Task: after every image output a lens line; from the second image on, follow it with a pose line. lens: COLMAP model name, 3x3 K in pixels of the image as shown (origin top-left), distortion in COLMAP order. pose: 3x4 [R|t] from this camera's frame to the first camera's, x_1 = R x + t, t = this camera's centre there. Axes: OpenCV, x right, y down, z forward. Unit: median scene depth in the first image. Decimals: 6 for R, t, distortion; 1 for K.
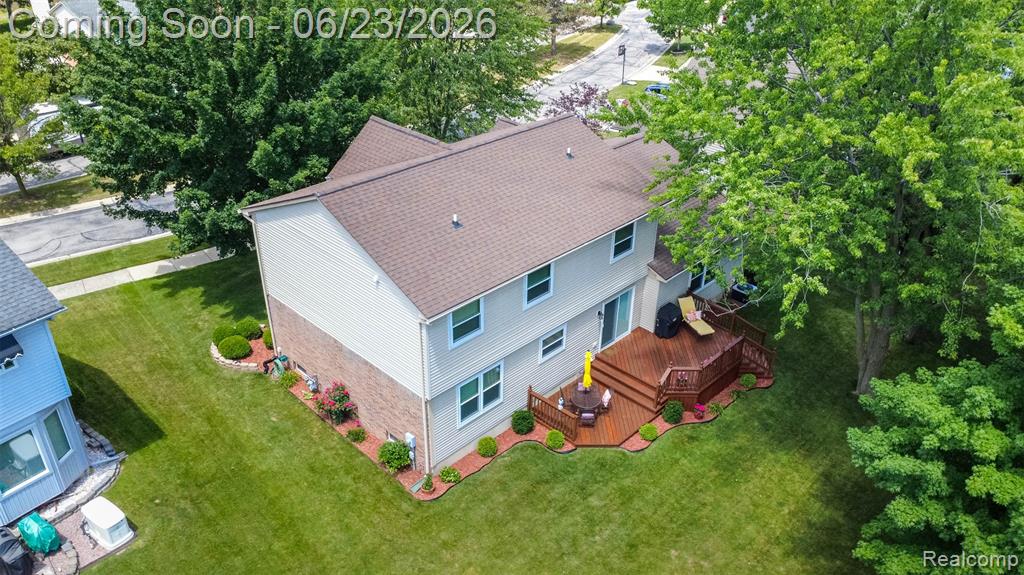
lens RADIAL K [[762.8, 0, 510.9], [0, 762.8, 293.6], [0, 0, 1]] dist [0.002450, 0.001347]
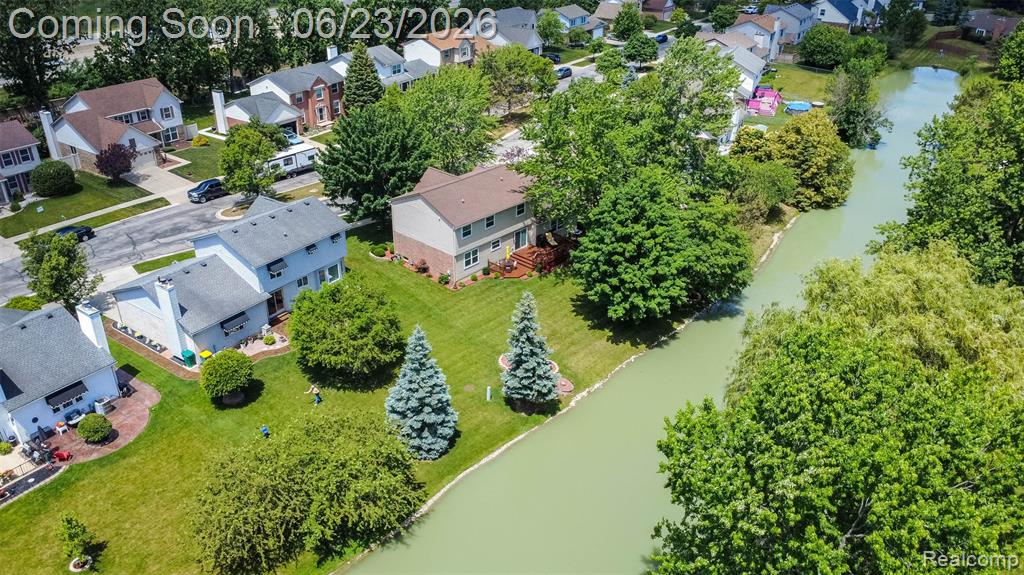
lens RADIAL K [[762.8, 0, 510.9], [0, 762.8, 293.6], [0, 0, 1]] dist [0.002450, 0.001347]
pose [[0.999586, -0.019970, 0.020723, 0.047085], [0.020692, 0.999164, -0.035252, 0.350876], [-0.020001, 0.035667, 0.999164, -1.866106]]
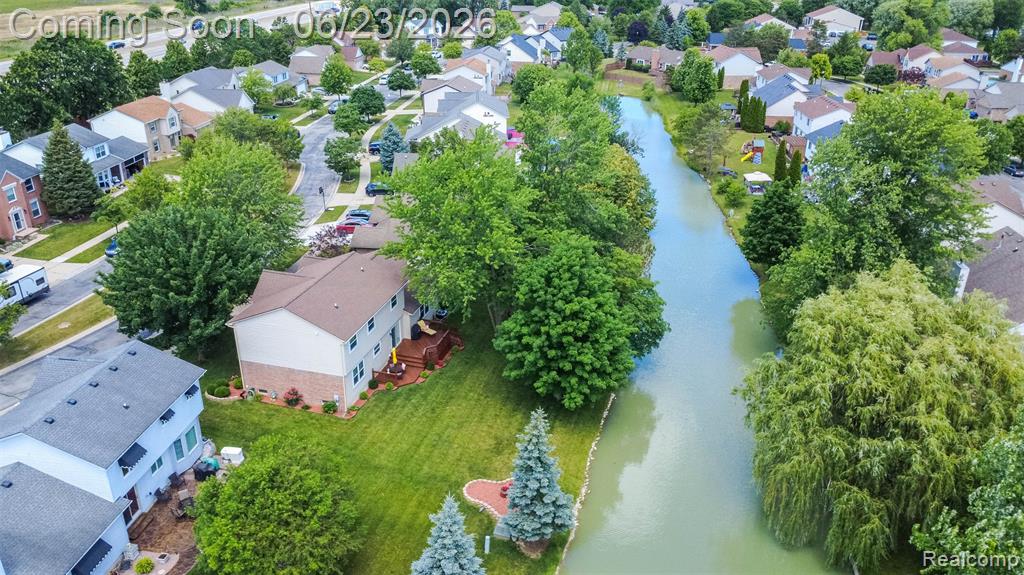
lens RADIAL K [[762.8, 0, 510.9], [0, 762.8, 293.6], [0, 0, 1]] dist [0.002450, 0.001347]
pose [[0.880935, -0.205363, 0.426356, -0.548920], [0.243352, 0.969272, -0.035944, 0.083884], [-0.405873, 0.135419, 0.903841, -1.321923]]
